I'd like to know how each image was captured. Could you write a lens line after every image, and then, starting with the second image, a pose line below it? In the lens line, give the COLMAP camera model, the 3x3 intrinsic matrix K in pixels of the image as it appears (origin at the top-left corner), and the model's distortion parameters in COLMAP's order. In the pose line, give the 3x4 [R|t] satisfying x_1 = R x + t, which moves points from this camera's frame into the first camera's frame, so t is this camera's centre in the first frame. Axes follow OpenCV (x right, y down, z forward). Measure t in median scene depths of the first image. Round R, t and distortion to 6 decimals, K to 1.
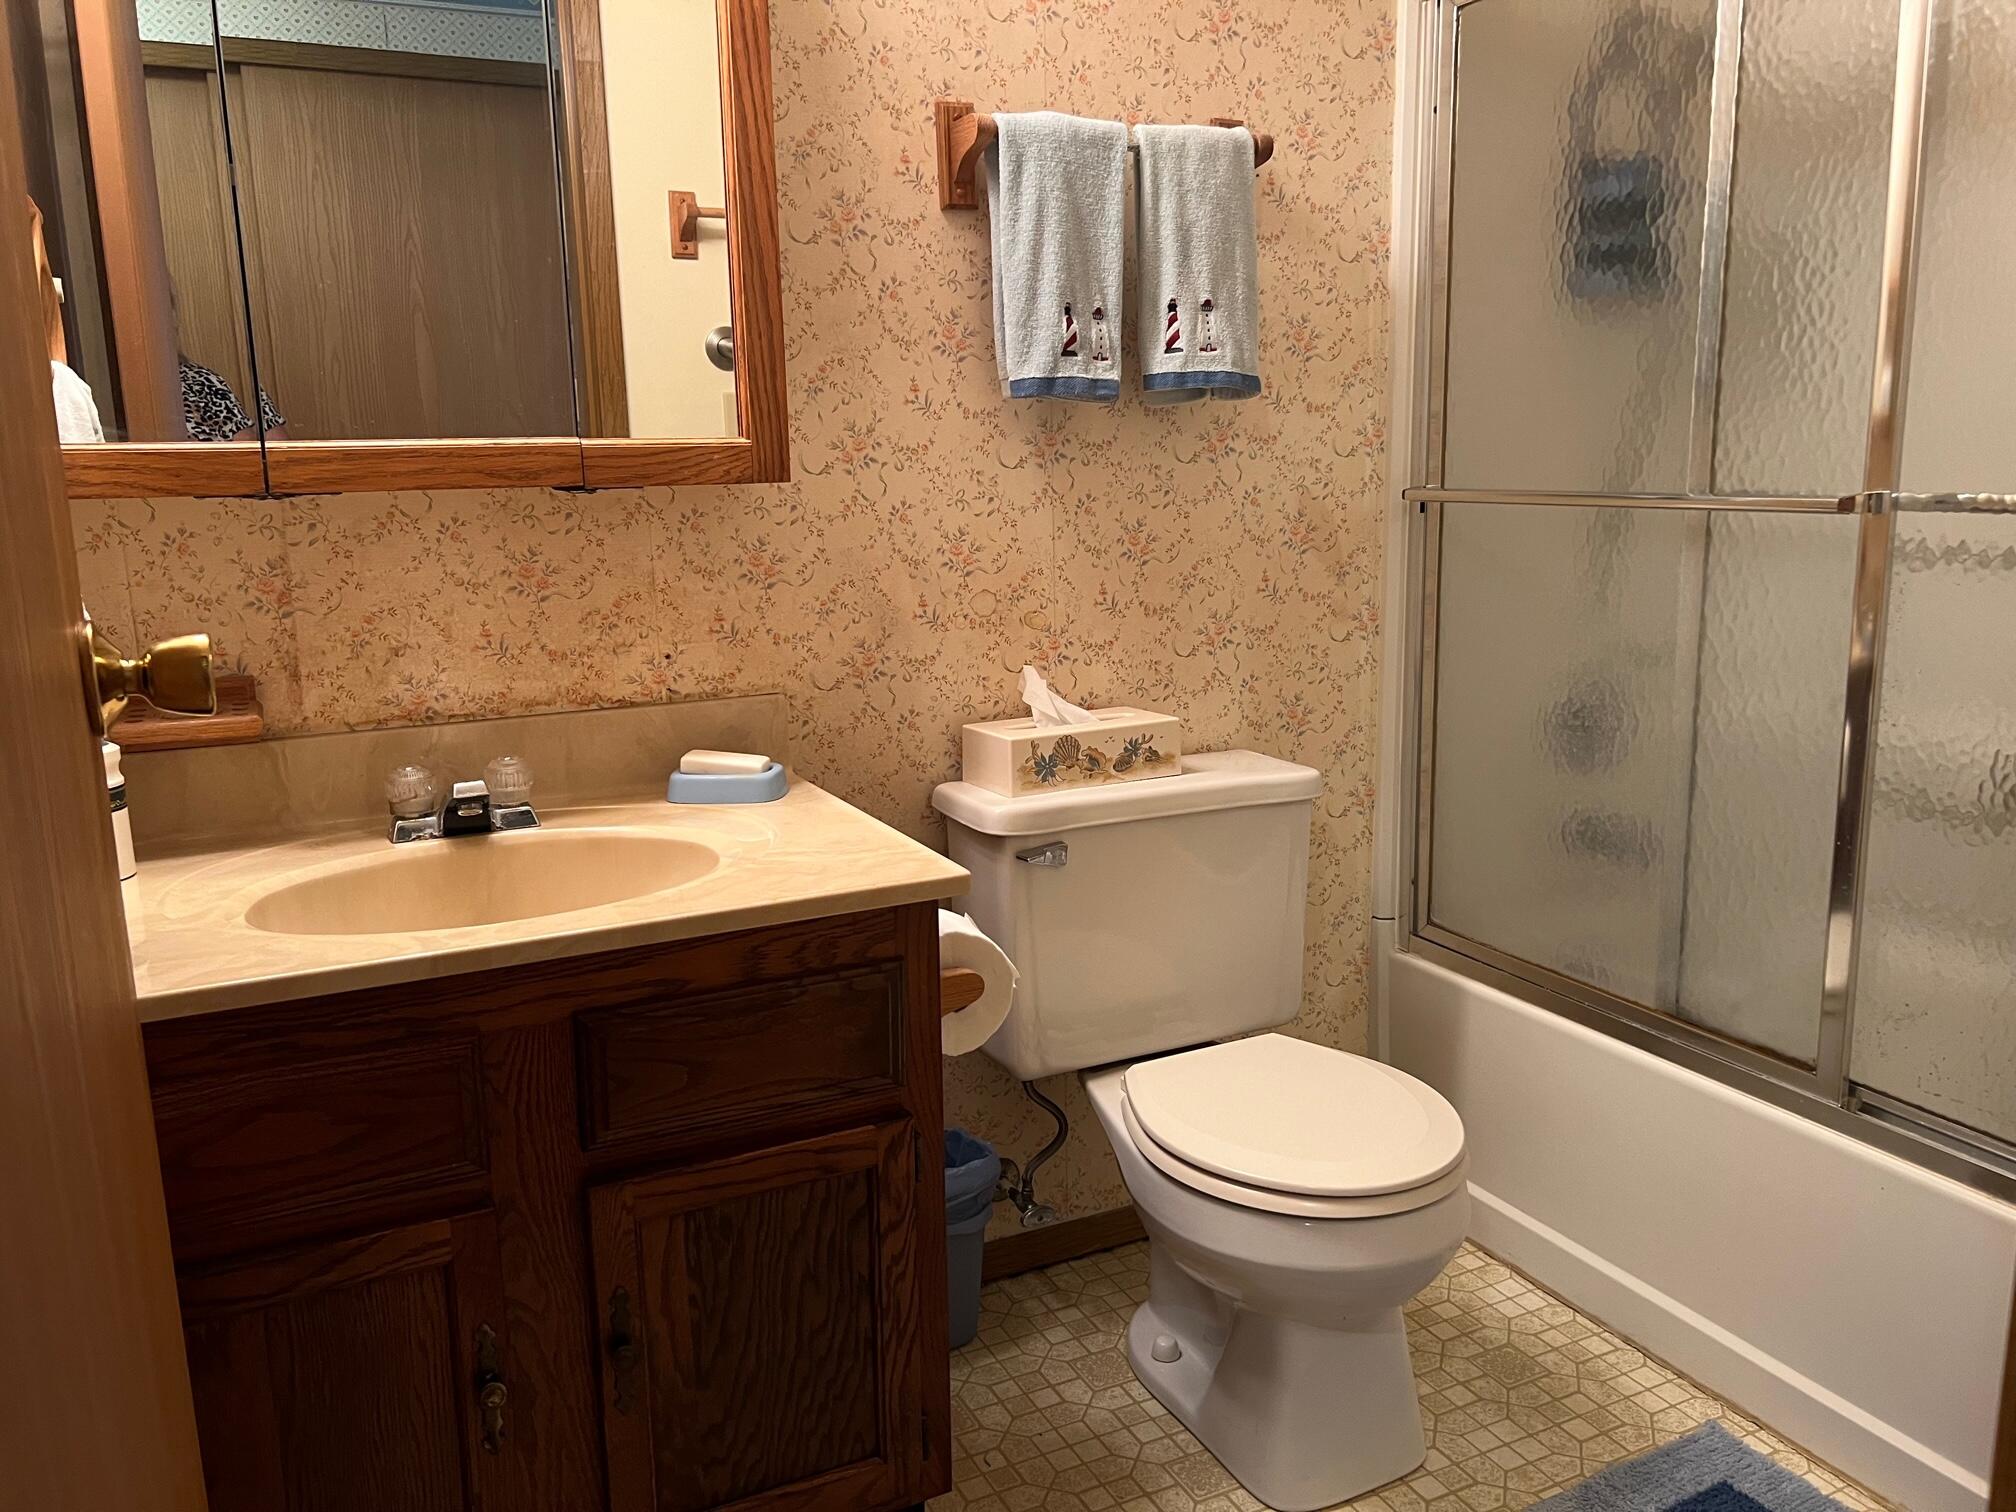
lens RADIAL K [[1513.7, 0, 996.5], [0, 1513.7, 764.4], [0, 0, 1]] dist [0.034449, -0.047569]
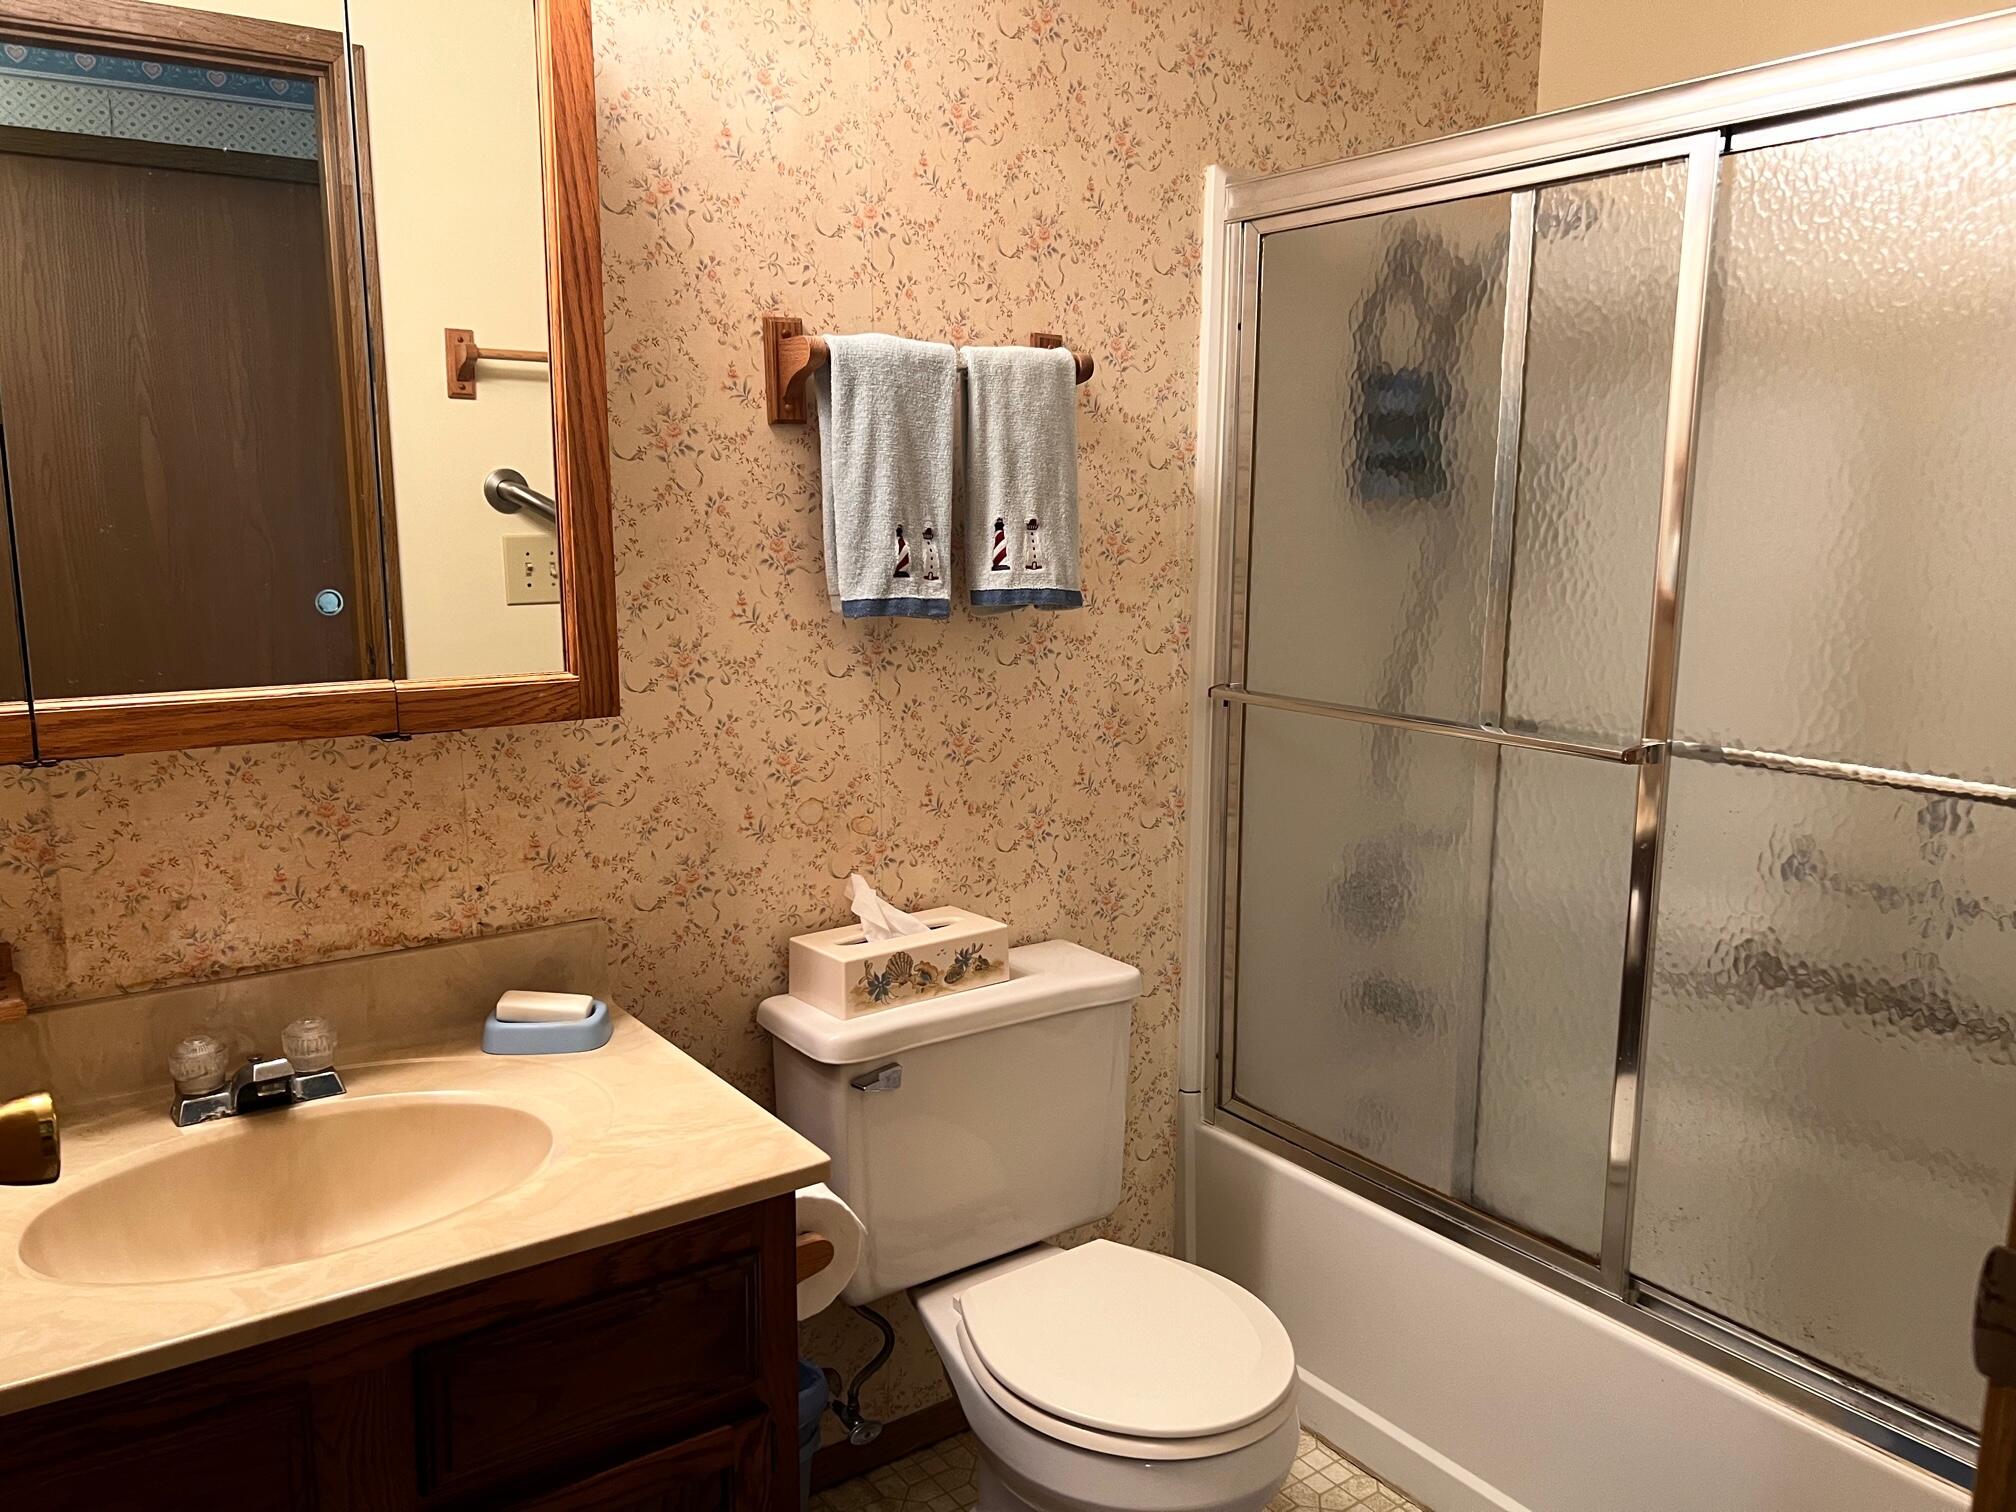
lens RADIAL K [[1513.7, 0, 996.5], [0, 1513.7, 764.4], [0, 0, 1]] dist [0.034449, -0.047569]
pose [[0.984385, -0.004383, 0.175974, -0.065570], [0.006097, 0.999939, -0.009200, -0.136092], [-0.175923, 0.010129, 0.984352, 0.011144]]
